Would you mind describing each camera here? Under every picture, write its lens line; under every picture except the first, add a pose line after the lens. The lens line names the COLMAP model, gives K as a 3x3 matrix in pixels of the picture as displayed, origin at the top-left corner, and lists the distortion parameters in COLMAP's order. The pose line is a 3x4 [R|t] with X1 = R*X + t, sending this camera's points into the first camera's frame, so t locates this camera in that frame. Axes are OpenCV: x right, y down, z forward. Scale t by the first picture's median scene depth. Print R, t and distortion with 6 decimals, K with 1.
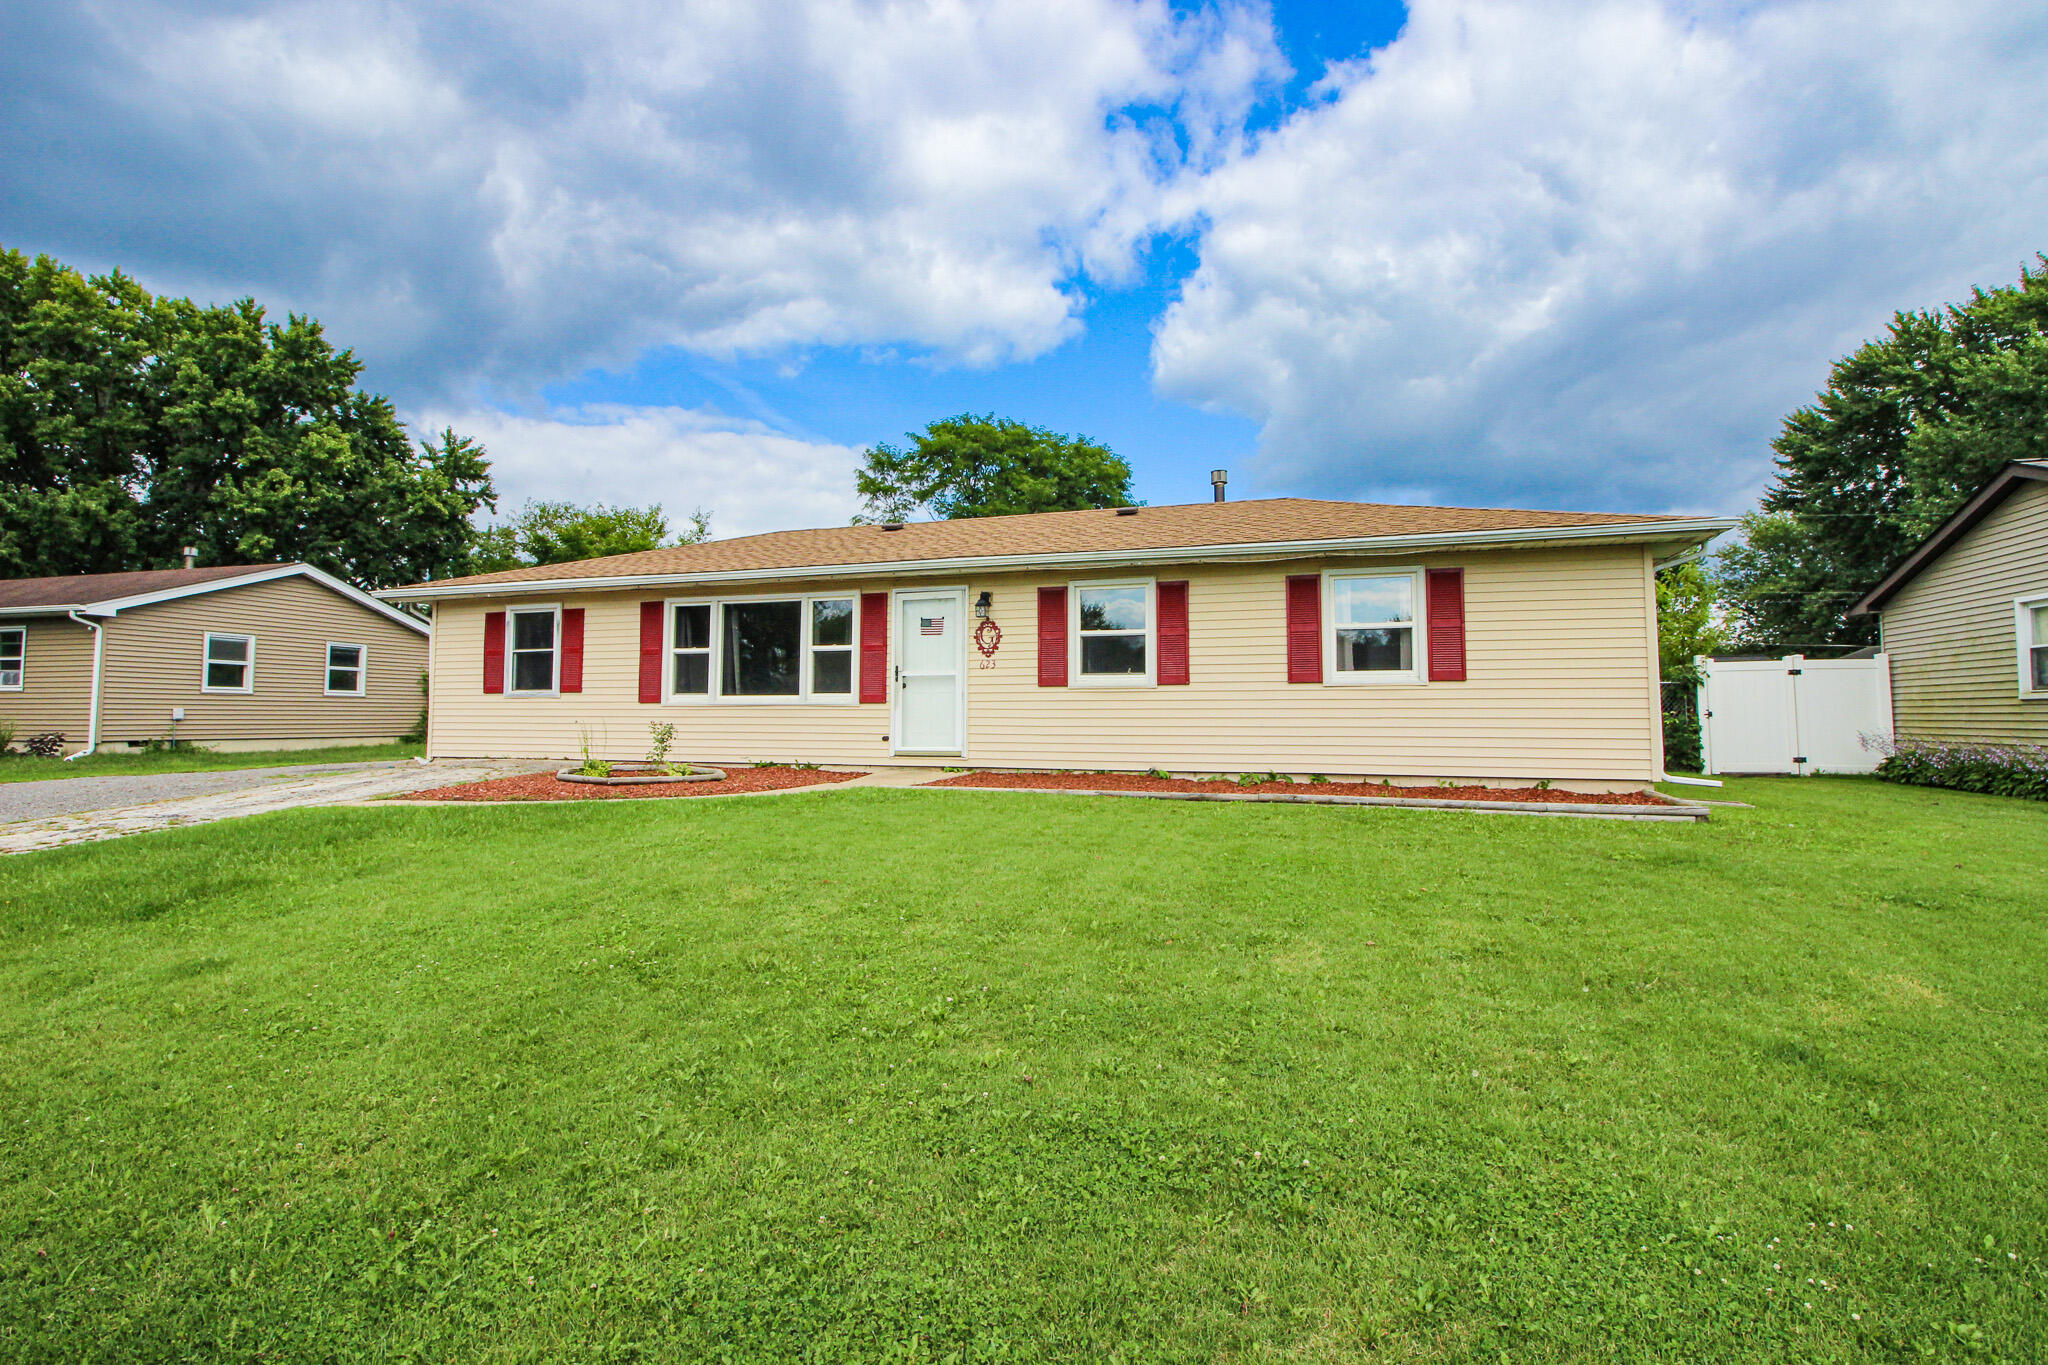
lens RADIAL K [[964.3, 0, 1024.7], [0, 964.3, 656.3], [0, 0, 1]] dist [0.003480, -0.016032]
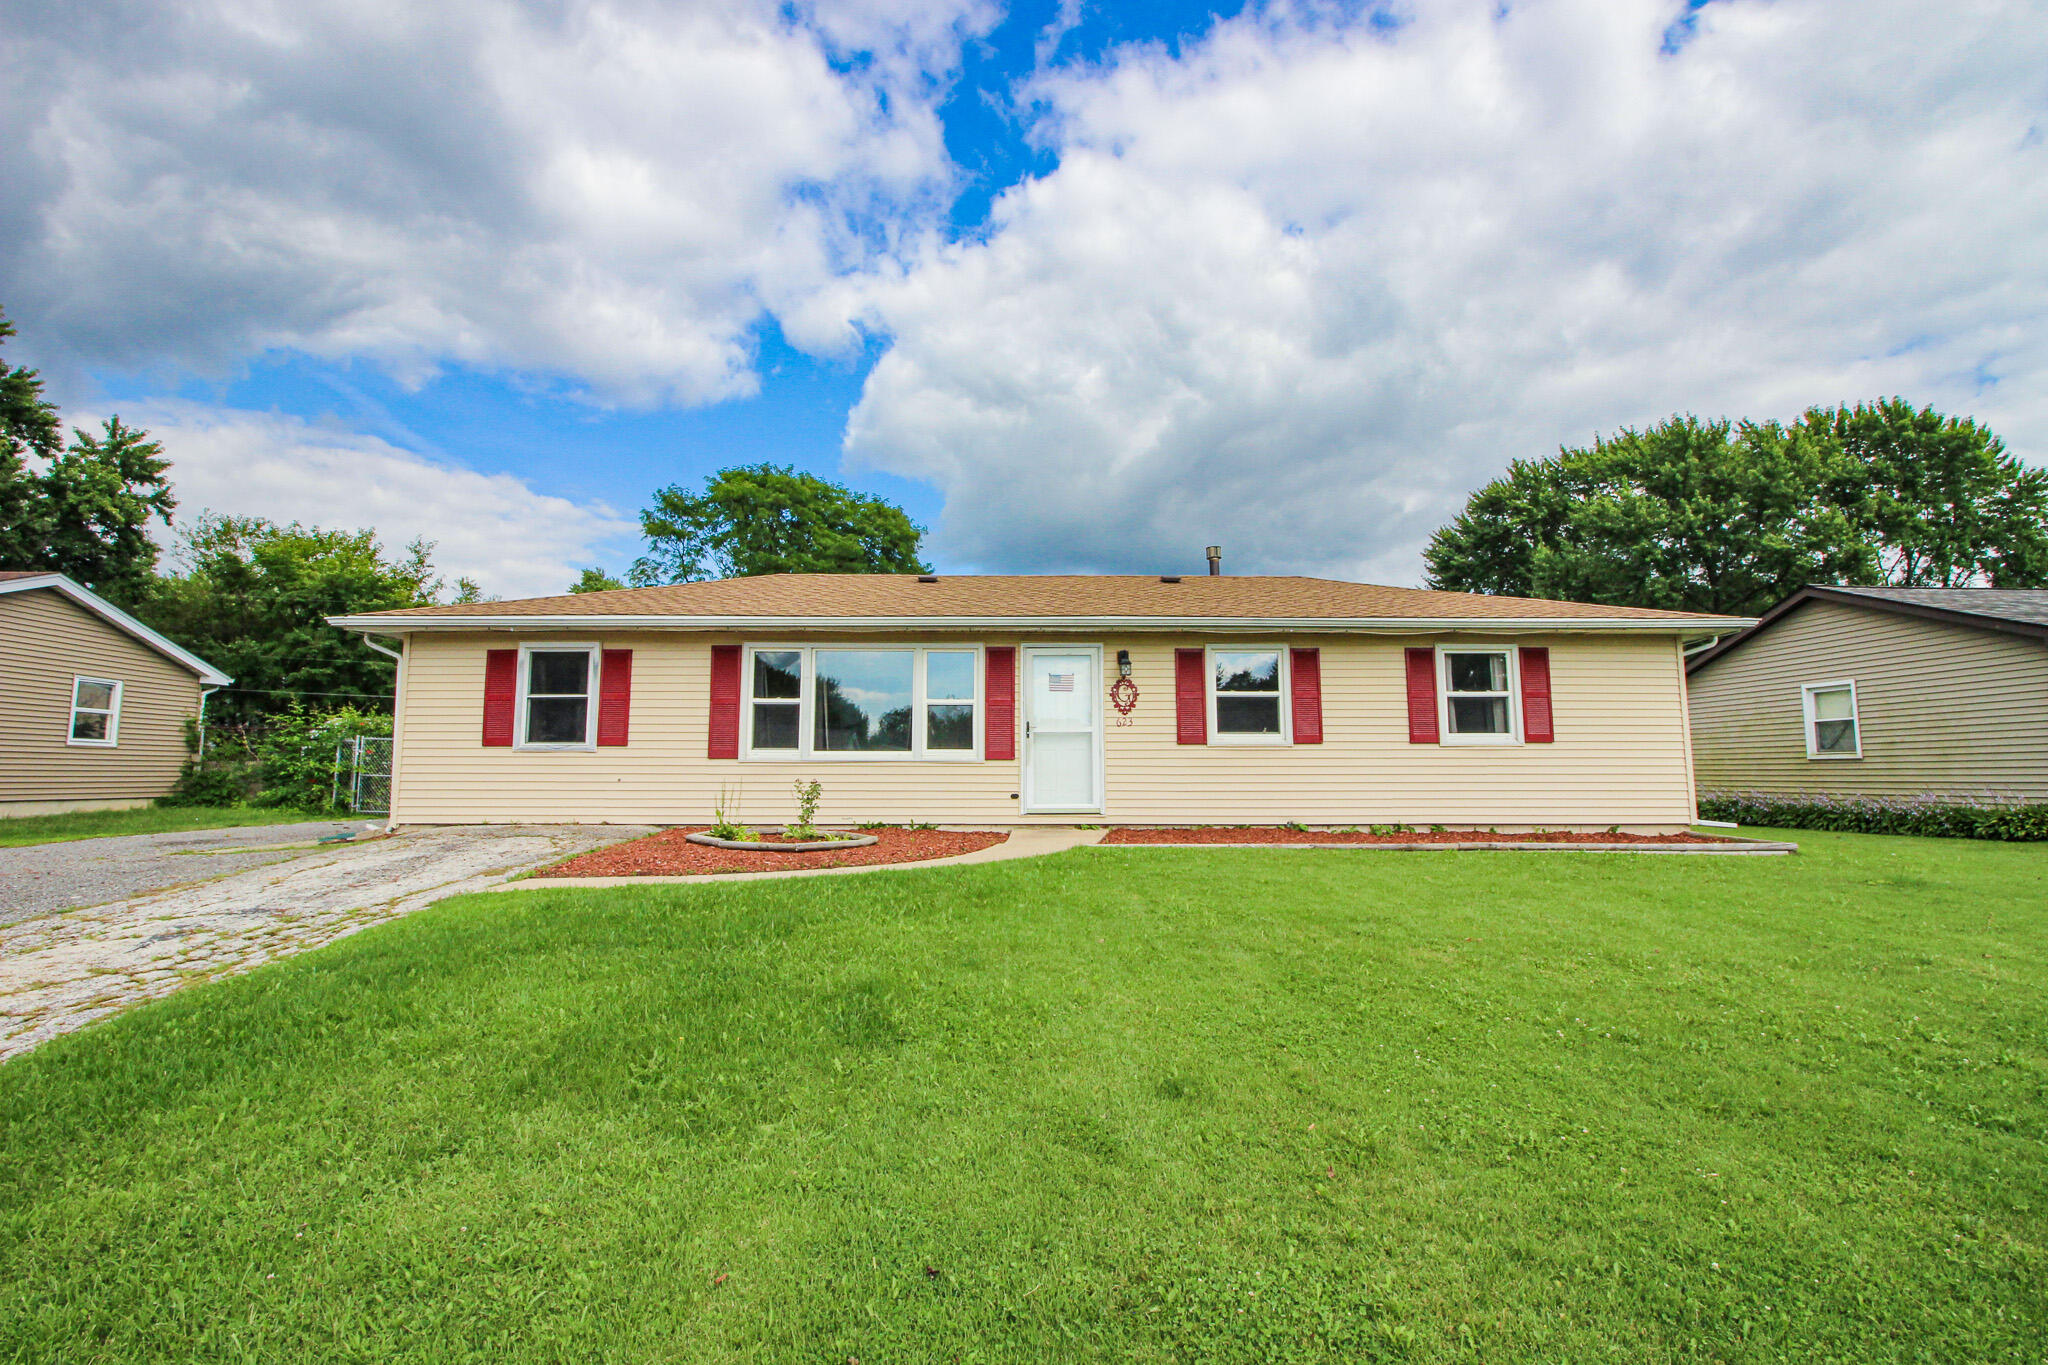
lens RADIAL K [[933.0, 0, 1022.4], [0, 933.0, 658.8], [0, 0, 1]] dist [-0.010631, -0.000714]
pose [[0.947461, 0.037459, 0.317671, -0.408149], [-0.018992, 0.997955, -0.061034, 0.003620], [-0.319308, 0.051794, 0.946235, 0.091446]]
